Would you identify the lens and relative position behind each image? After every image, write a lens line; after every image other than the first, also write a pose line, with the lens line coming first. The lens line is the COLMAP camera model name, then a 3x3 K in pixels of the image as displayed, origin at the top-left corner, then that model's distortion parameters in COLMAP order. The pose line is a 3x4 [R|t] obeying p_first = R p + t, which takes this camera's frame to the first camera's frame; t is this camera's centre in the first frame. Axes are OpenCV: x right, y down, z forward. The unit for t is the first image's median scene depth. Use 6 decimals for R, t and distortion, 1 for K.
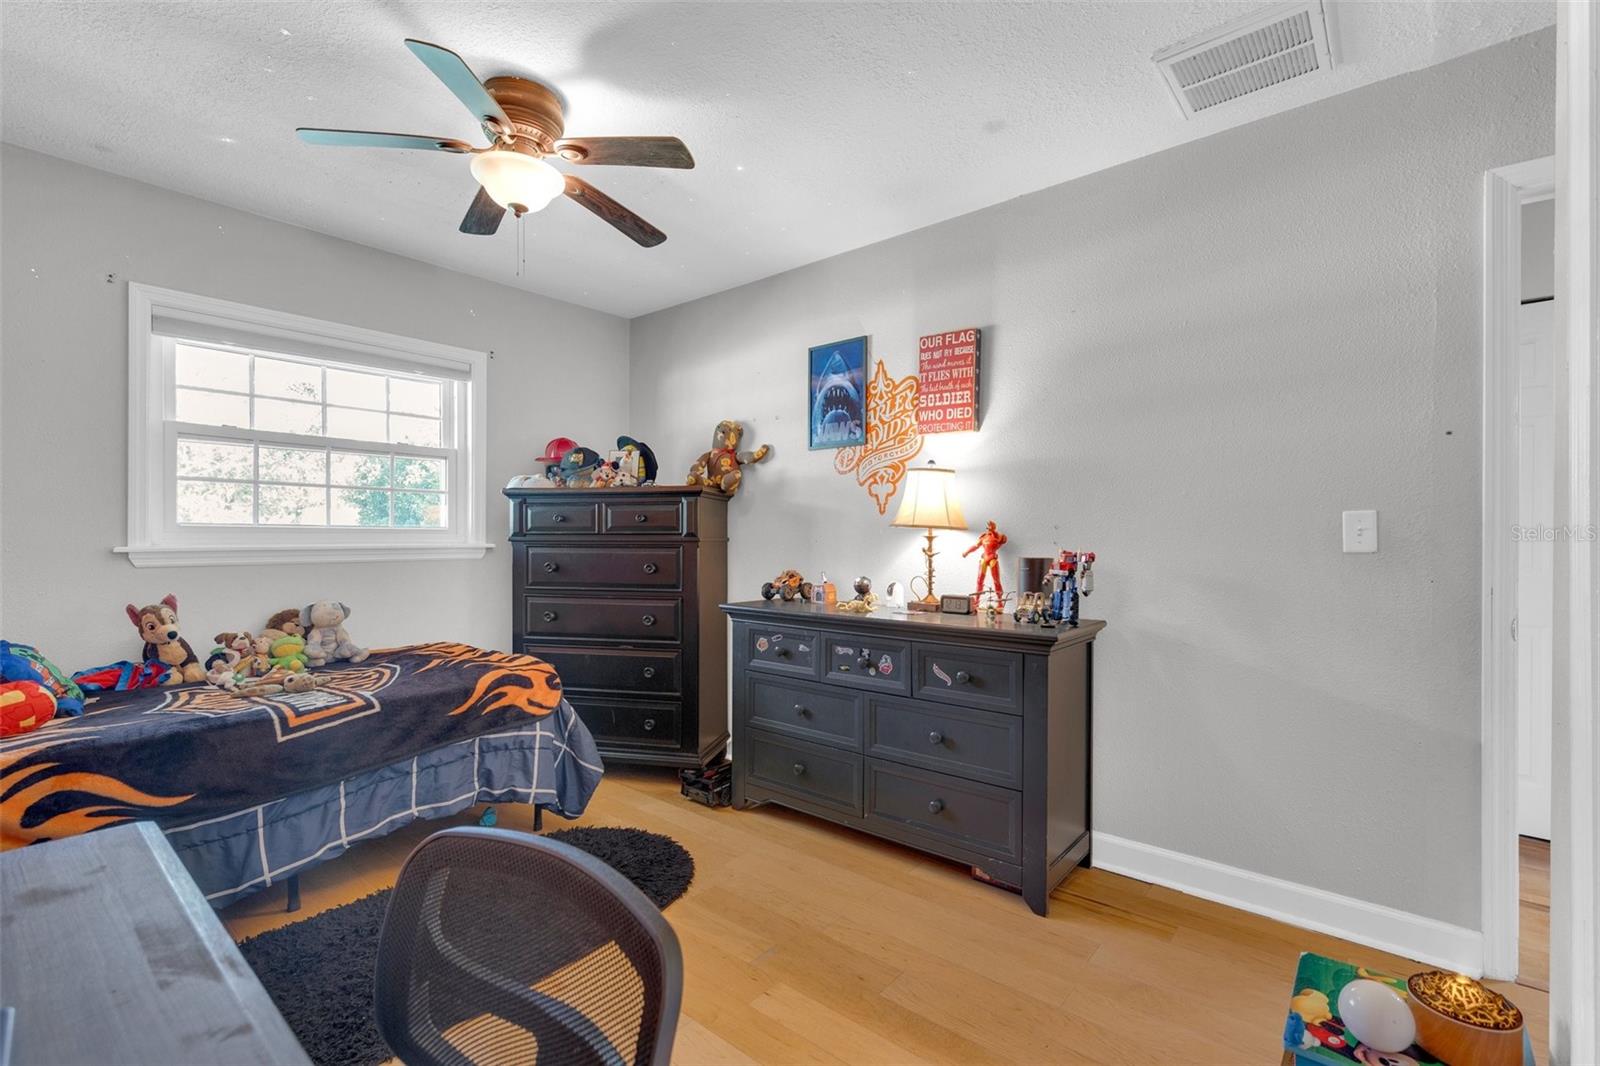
lens RADIAL K [[712.0, 0, 799.5], [0, 712.0, 534.5], [0, 0, 1]] dist [0.003607, -0.001354]
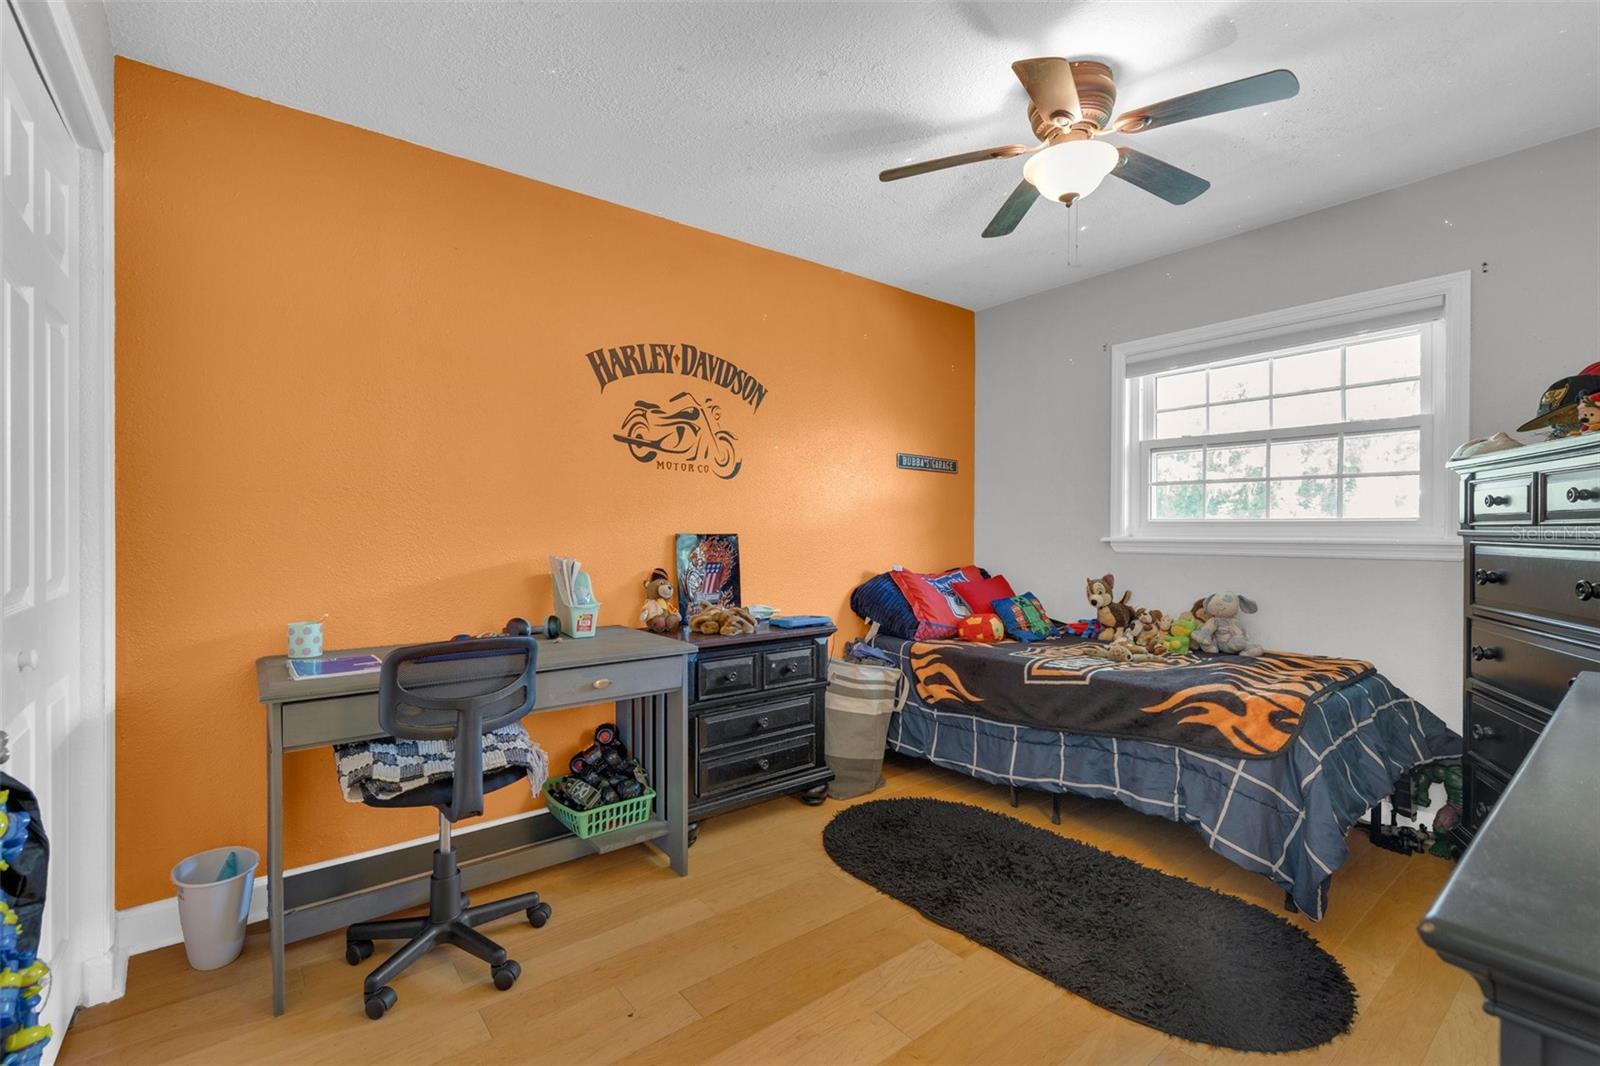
lens RADIAL K [[712.0, 0, 805.2], [0, 712.0, 531.6], [0, 0, 1]] dist [0.003607, -0.001354]
pose [[-0.189195, 0.000083, -0.981939, 0.728339], [0.003840, 0.999992, -0.000656, 0.004978], [0.981932, -0.003895, -0.189194, 0.935227]]
